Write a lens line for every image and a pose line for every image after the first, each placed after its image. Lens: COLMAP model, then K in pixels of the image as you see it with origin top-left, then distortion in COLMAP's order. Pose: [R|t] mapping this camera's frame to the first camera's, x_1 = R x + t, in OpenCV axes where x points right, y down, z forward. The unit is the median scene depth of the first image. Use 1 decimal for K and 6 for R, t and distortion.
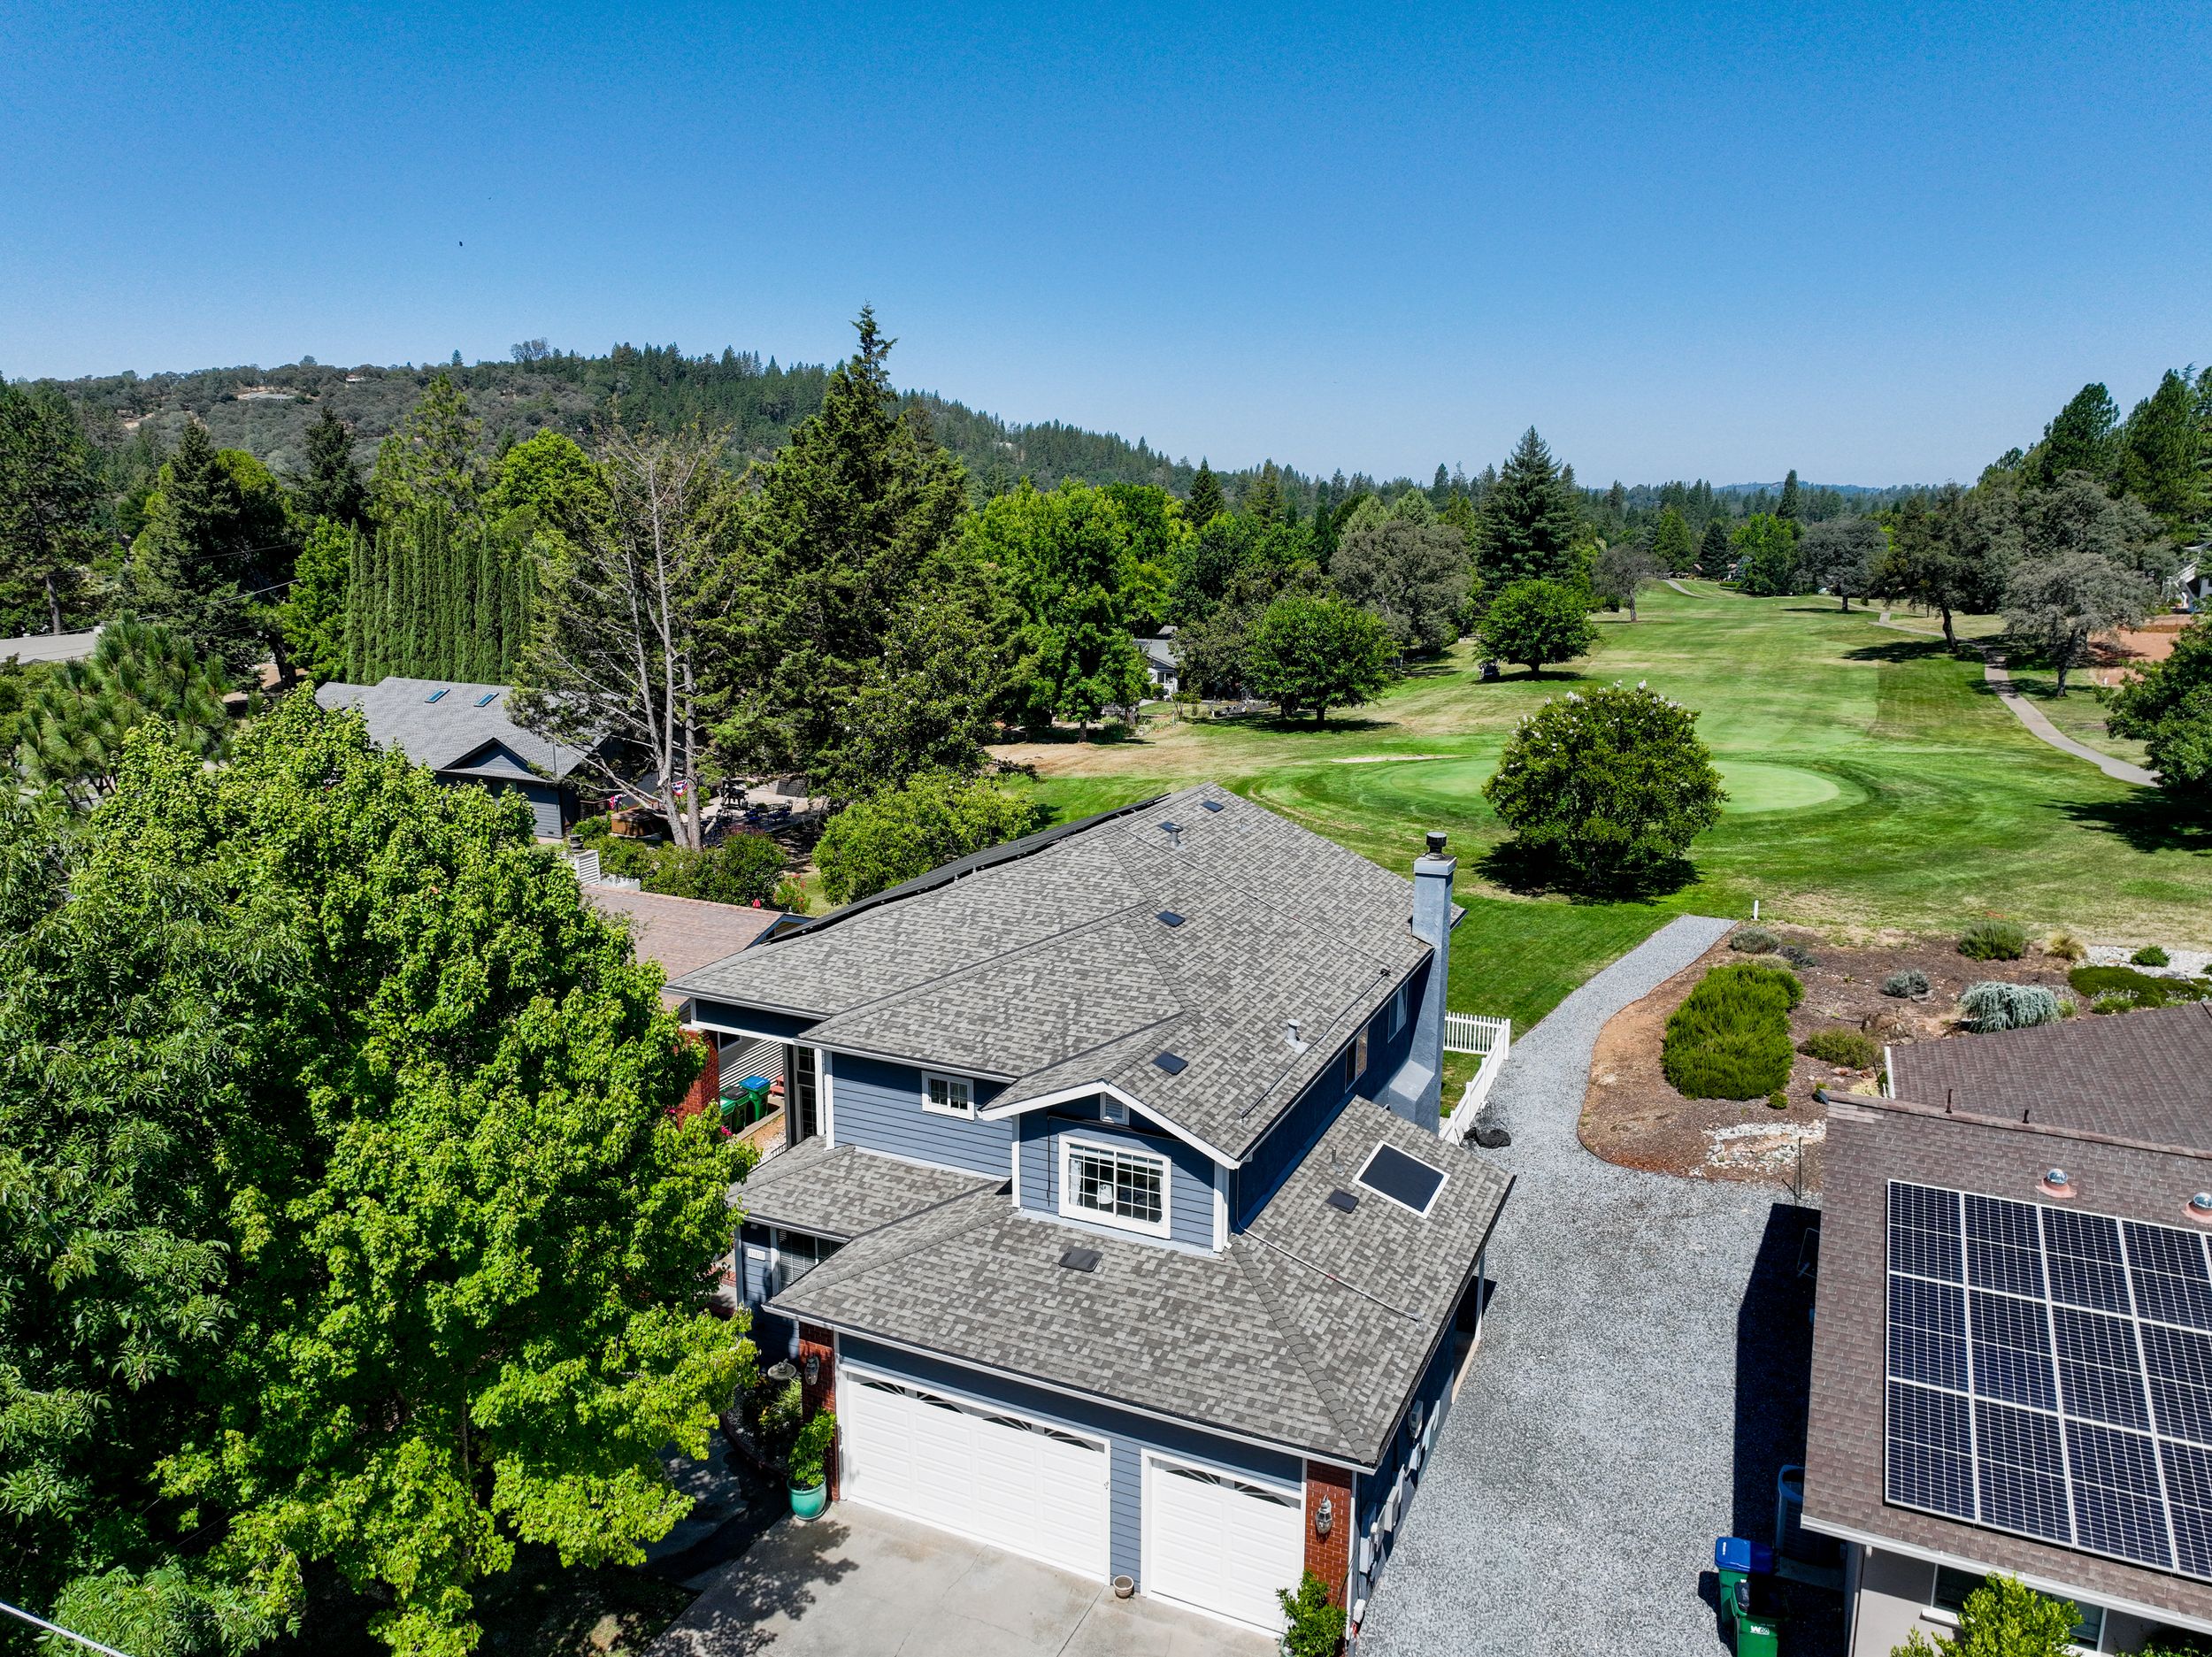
lens RADIAL K [[1560.3, 0, 1106.0], [0, 1560.3, 828.5], [0, 0, 1]] dist [0.001563, 0.012319]
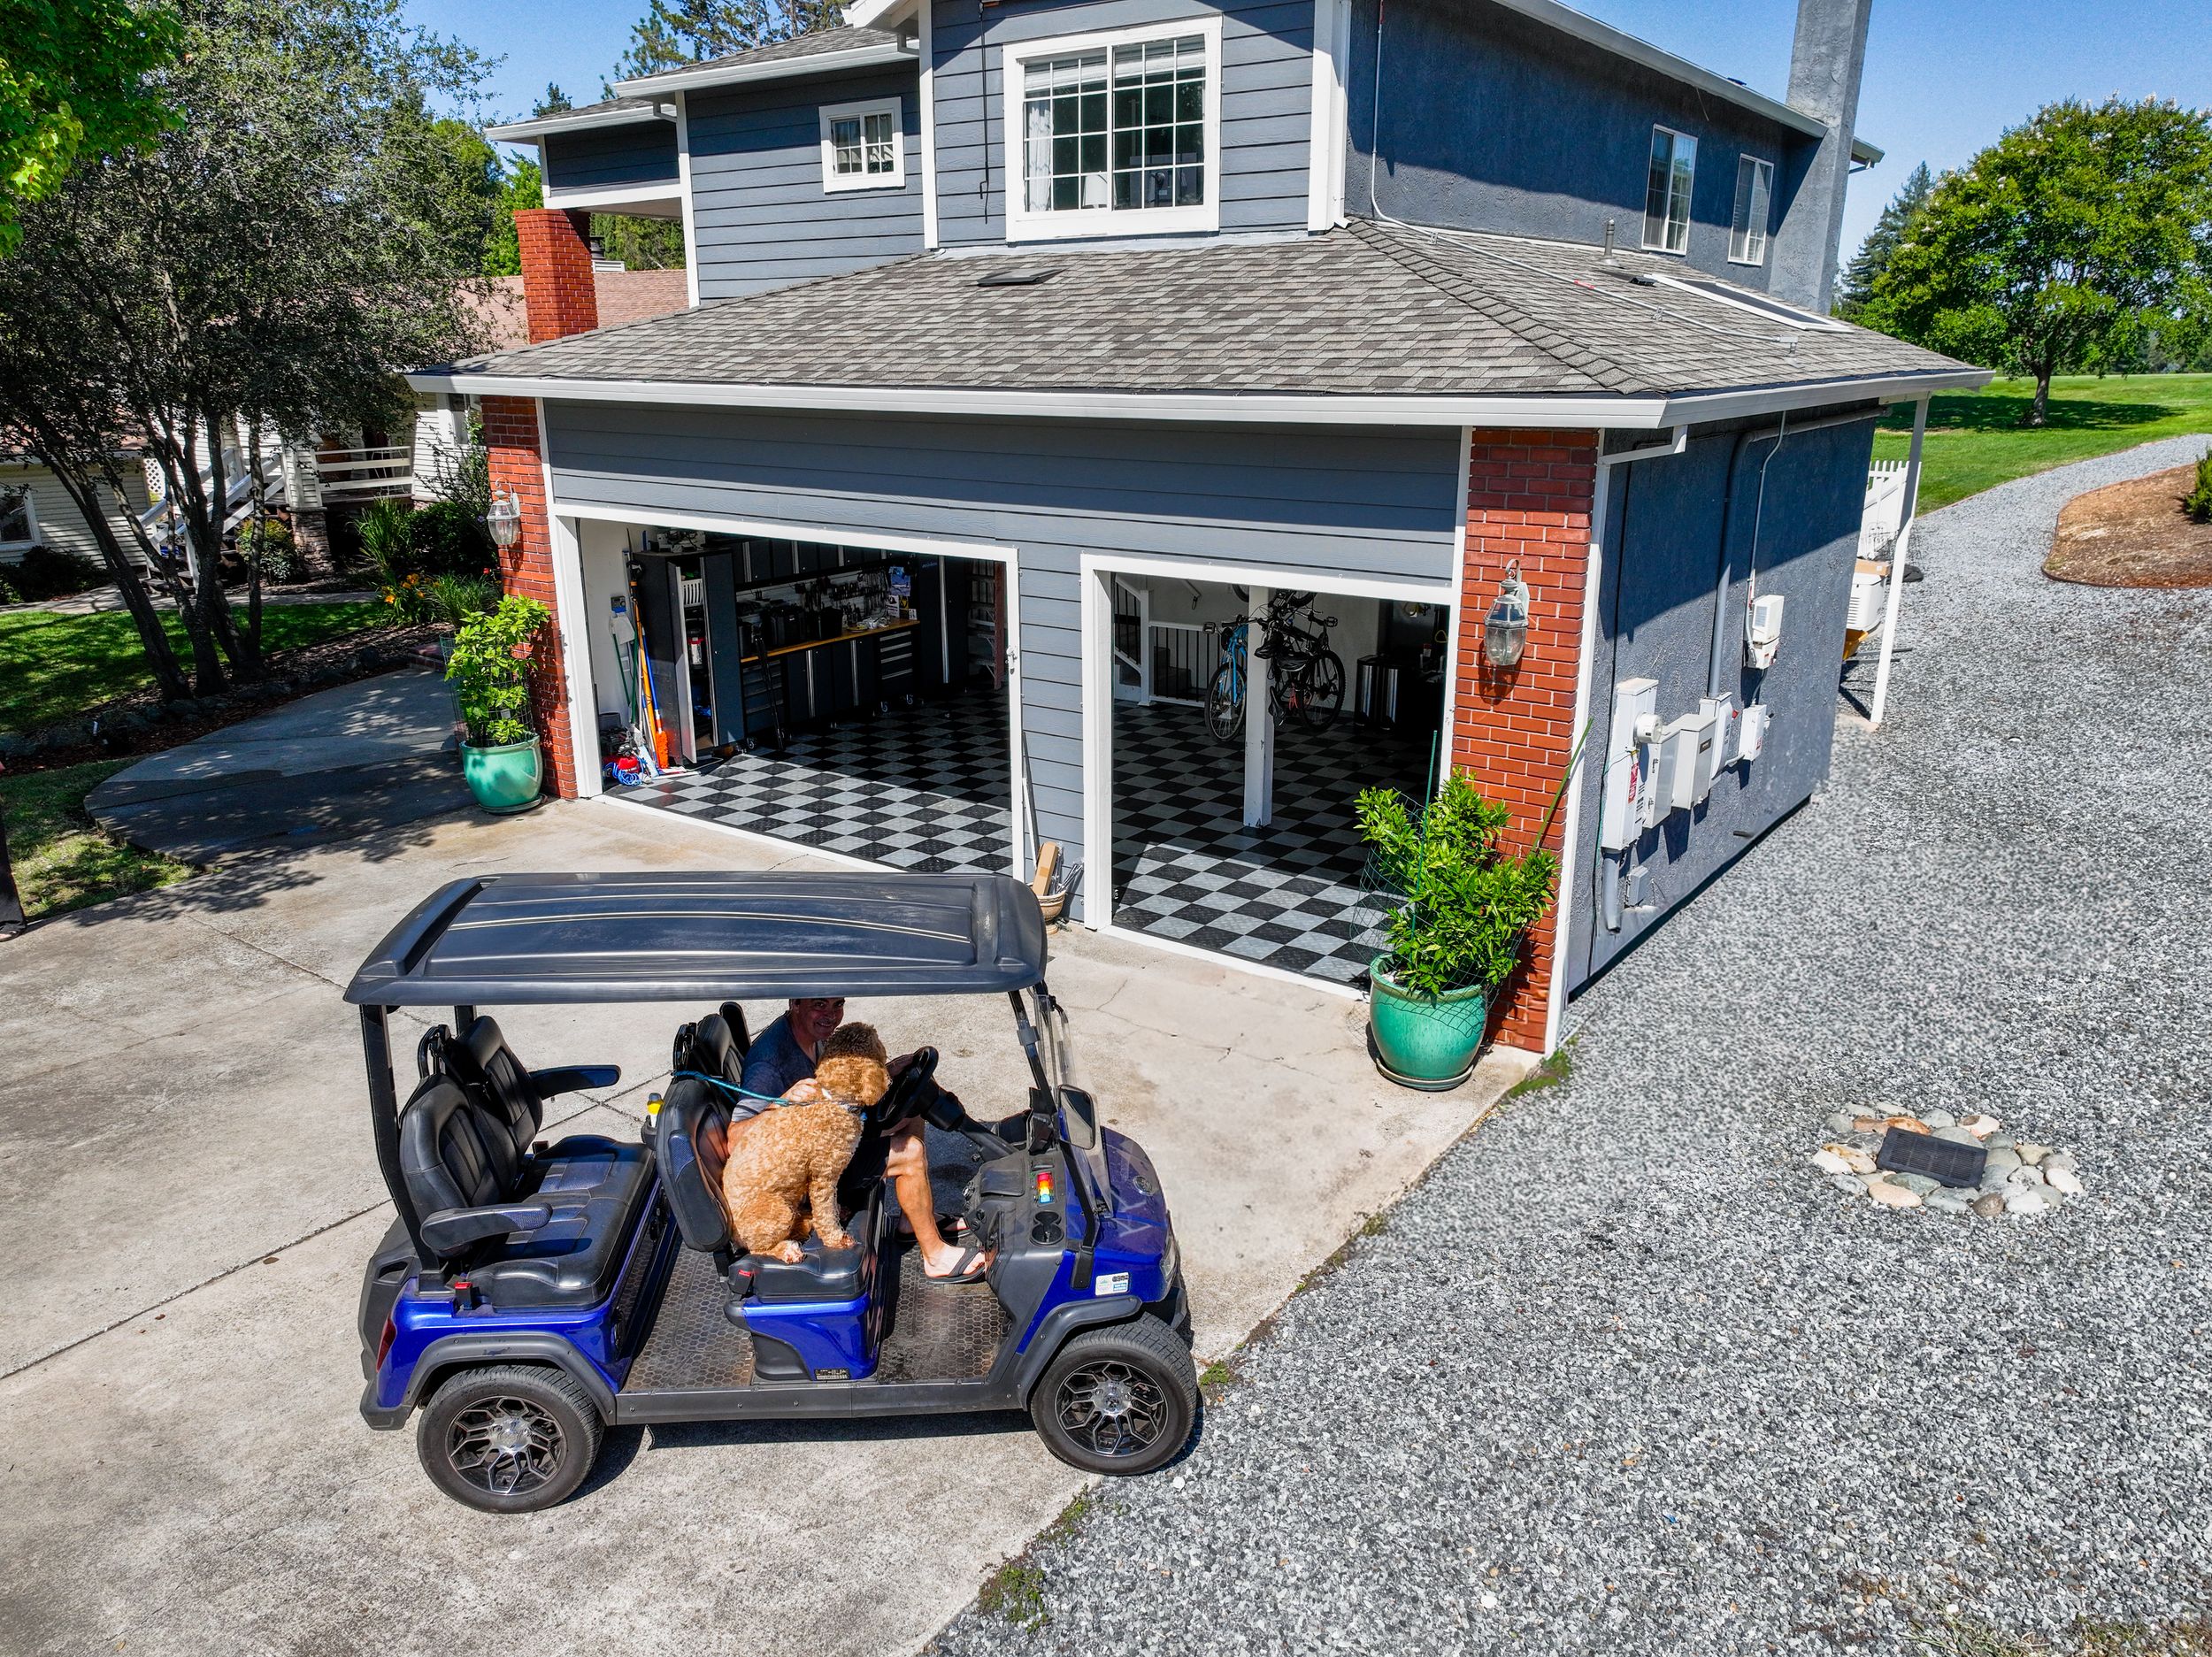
lens RADIAL K [[1560.3, 0, 1106.0], [0, 1560.3, 828.5], [0, 0, 1]] dist [0.001563, 0.012319]
pose [[0.981995, 0.050745, -0.181965, 0.085374], [-0.034570, 0.995252, 0.090989, 0.337657], [0.185719, -0.083061, 0.979086, 0.456625]]
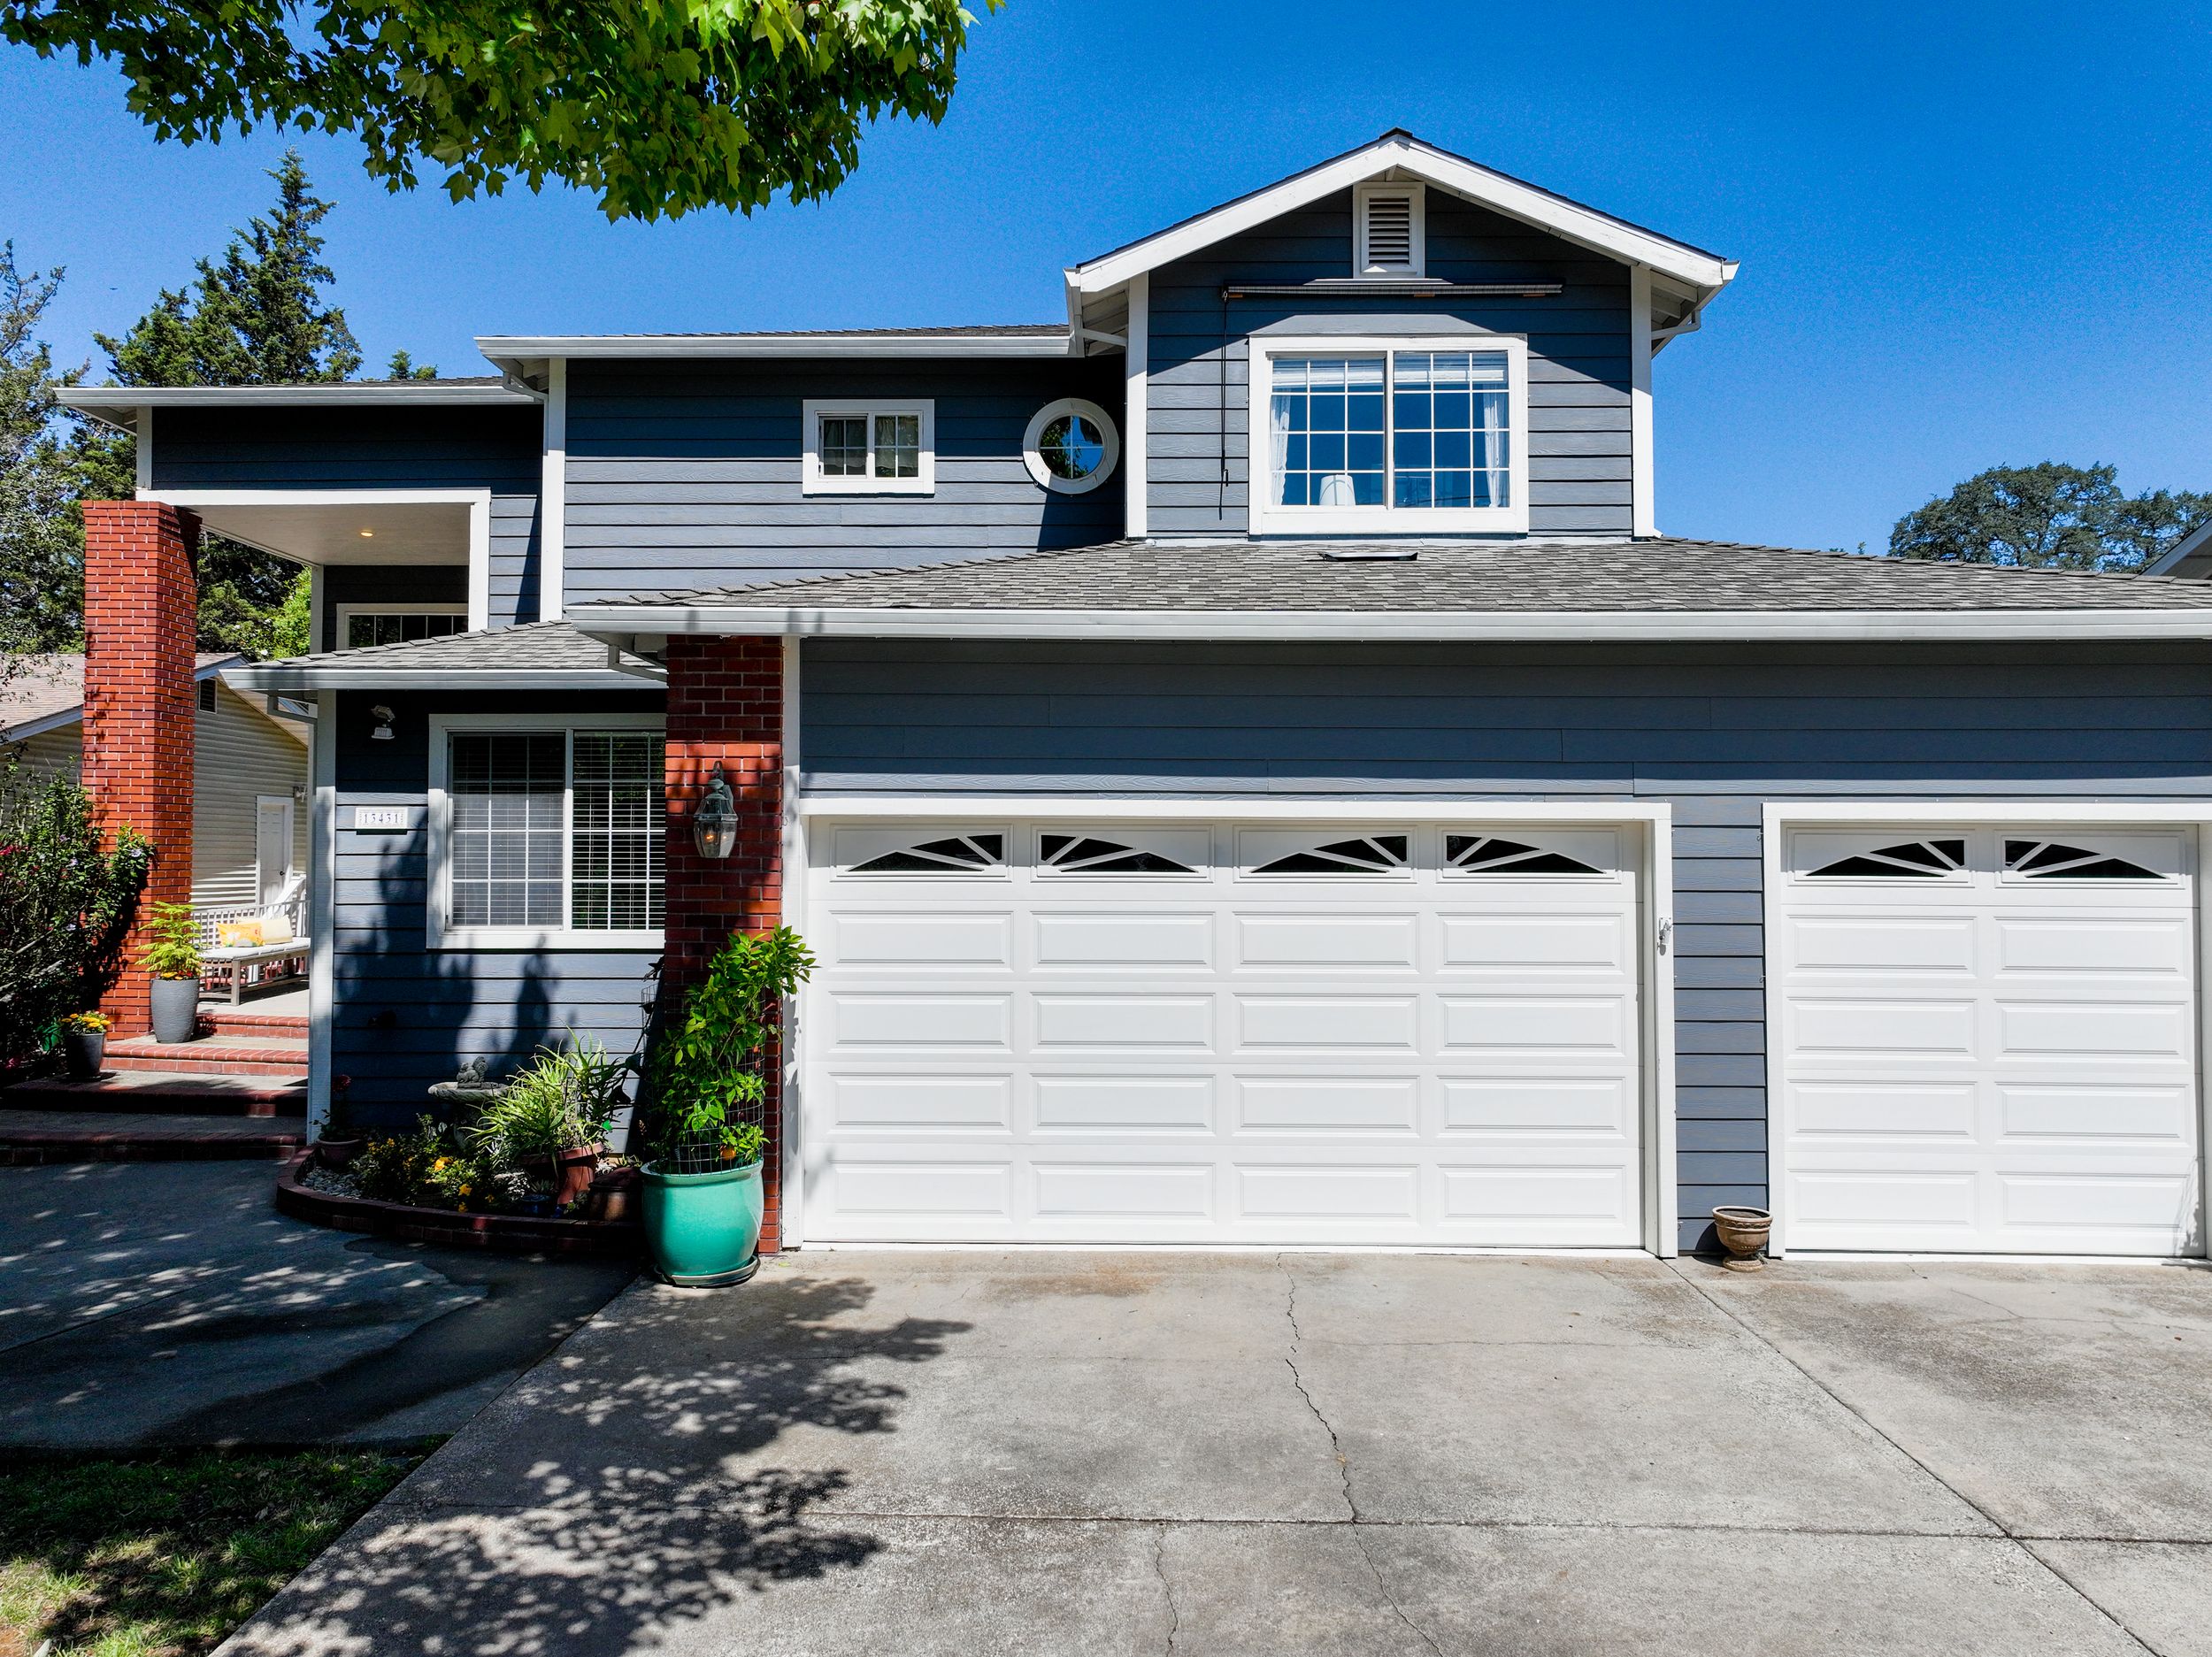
lens RADIAL K [[1560.3, 0, 1106.0], [0, 1560.3, 828.5], [0, 0, 1]] dist [0.001563, 0.012319]
pose [[0.915302, 0.007723, 0.402695, -0.211410], [0.085288, 0.973427, -0.212523, 0.366297], [-0.393635, 0.228868, 0.890321, 0.571536]]
